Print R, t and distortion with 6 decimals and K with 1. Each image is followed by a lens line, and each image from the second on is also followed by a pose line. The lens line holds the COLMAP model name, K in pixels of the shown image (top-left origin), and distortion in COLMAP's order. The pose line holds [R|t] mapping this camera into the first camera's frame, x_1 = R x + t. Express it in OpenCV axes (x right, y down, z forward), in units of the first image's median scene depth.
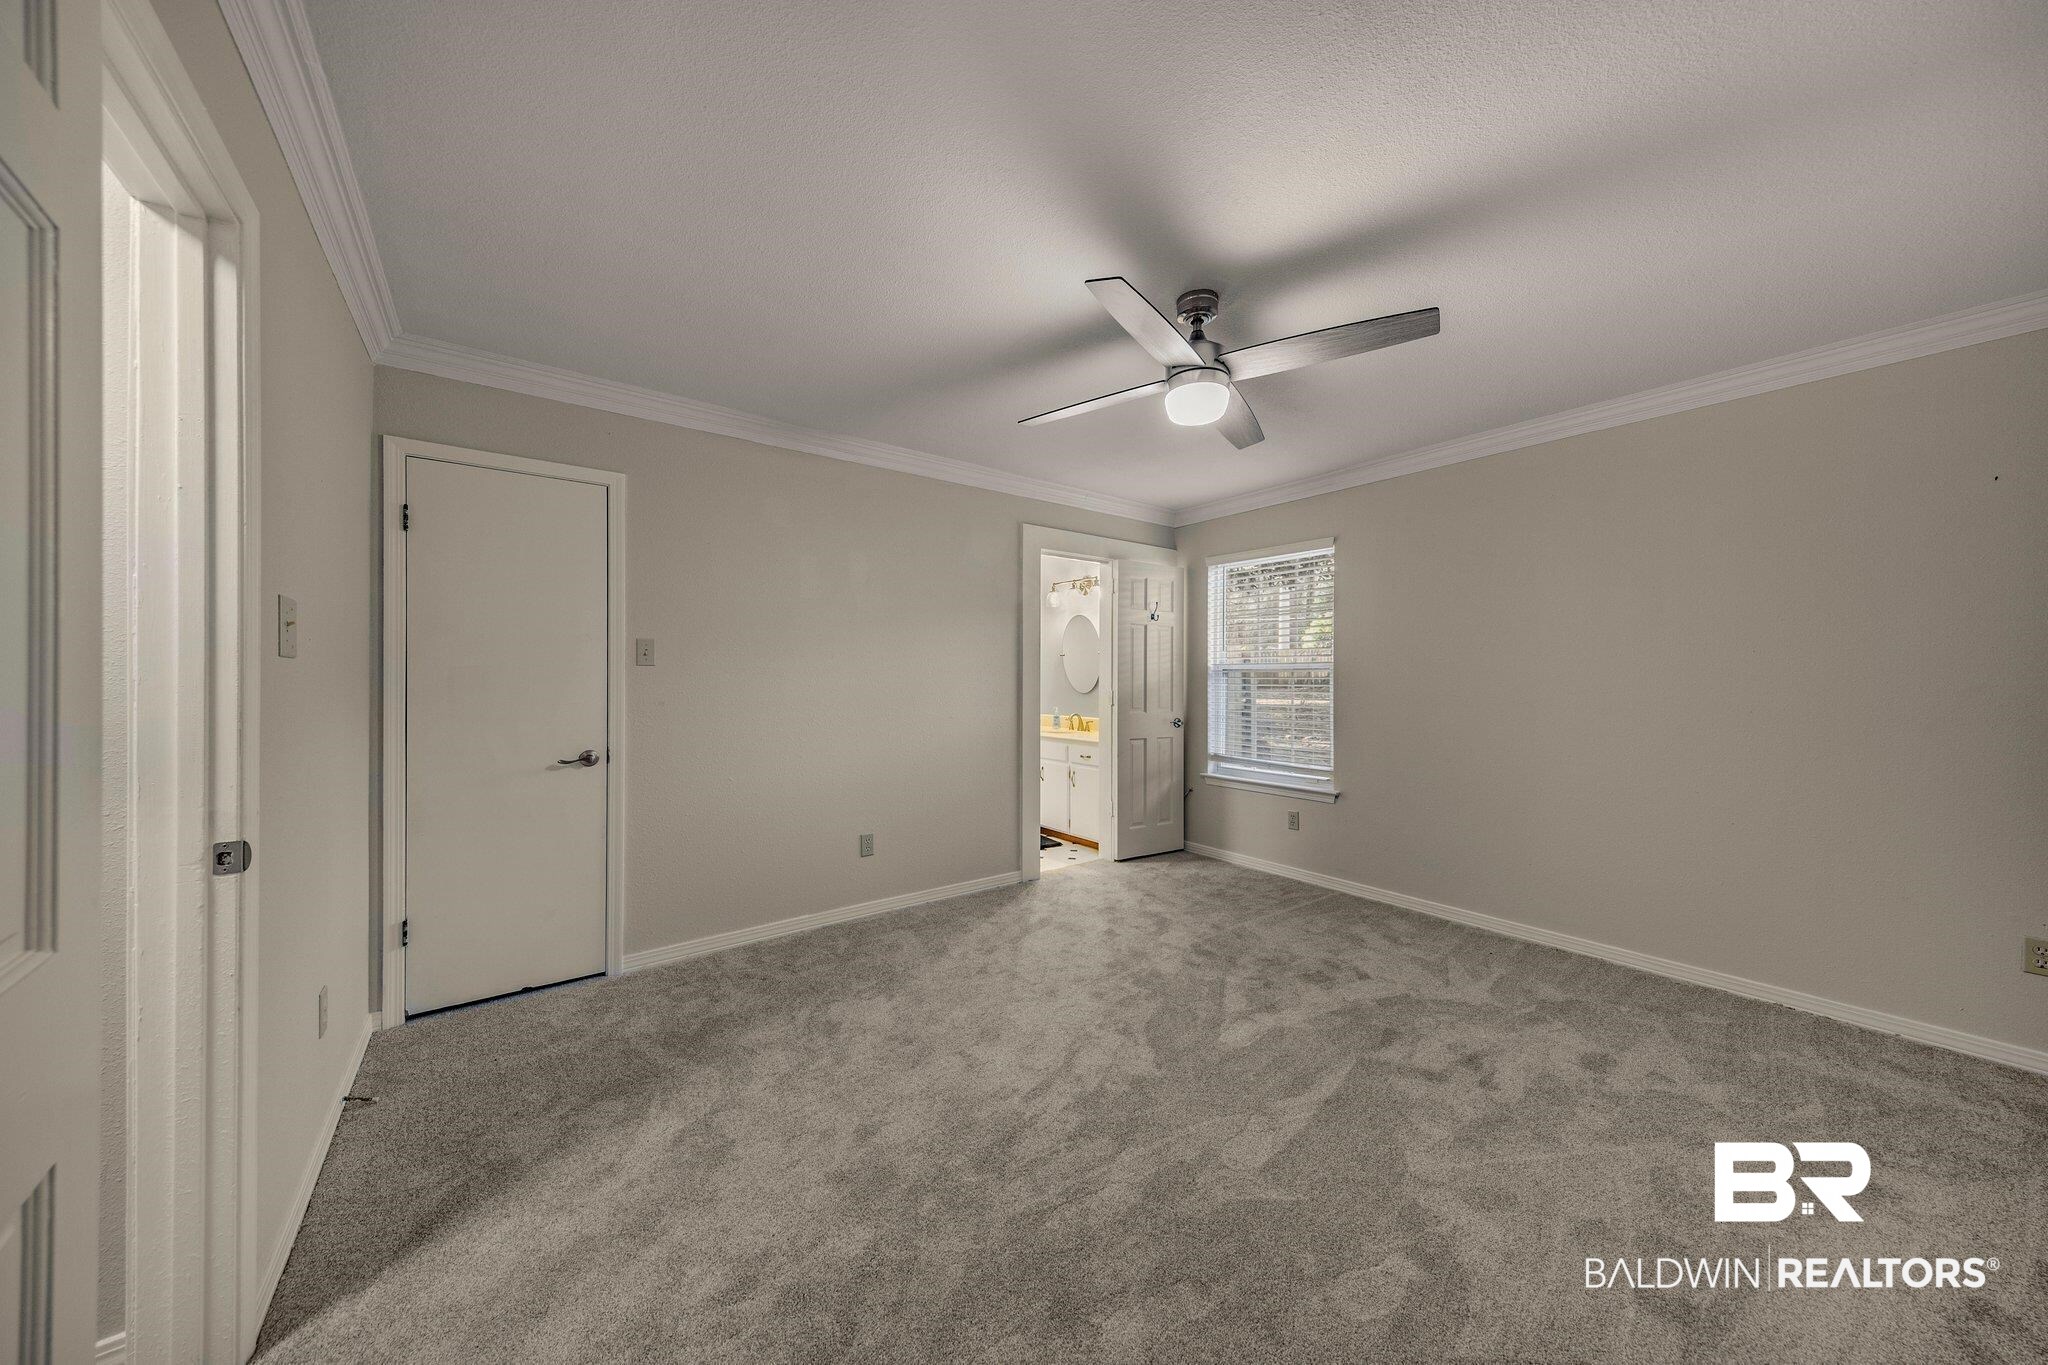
lens RADIAL K [[710.9, 0, 1054.8], [0, 710.9, 678.5], [0, 0, 1]] dist [0.005423, -0.000222]
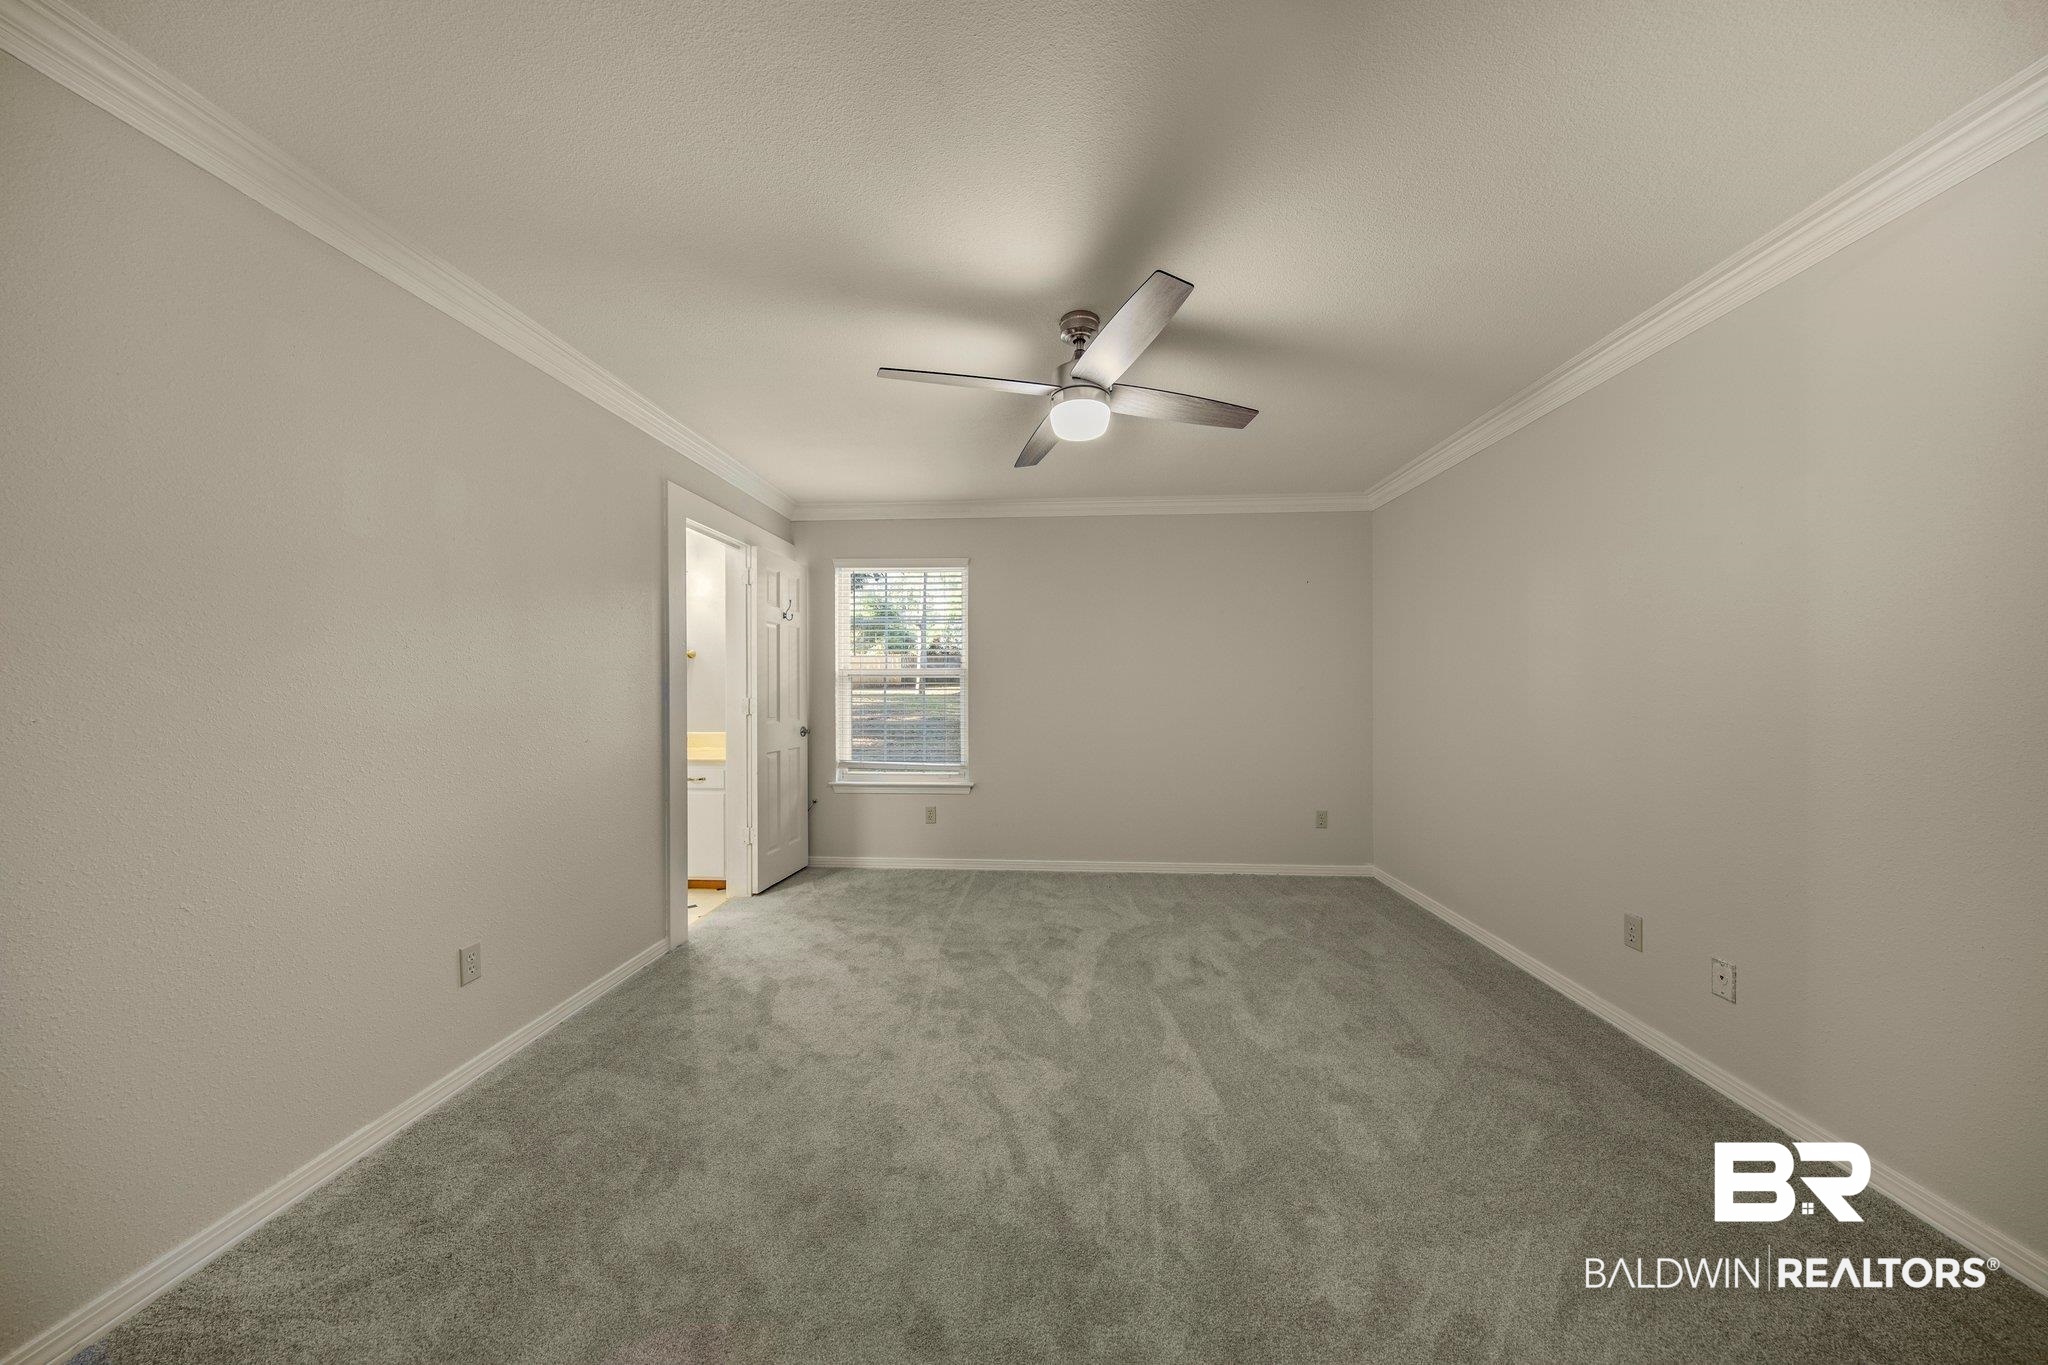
lens RADIAL K [[646.8, 0, 1061.5], [0, 646.8, 686.9], [0, 0, 1]] dist [0.000046, -0.000049]
pose [[0.641080, -0.007185, 0.767441, -0.345652], [0.002372, 0.999970, 0.007380, -0.002086], [-0.767471, -0.002911, 0.641078, 0.260819]]
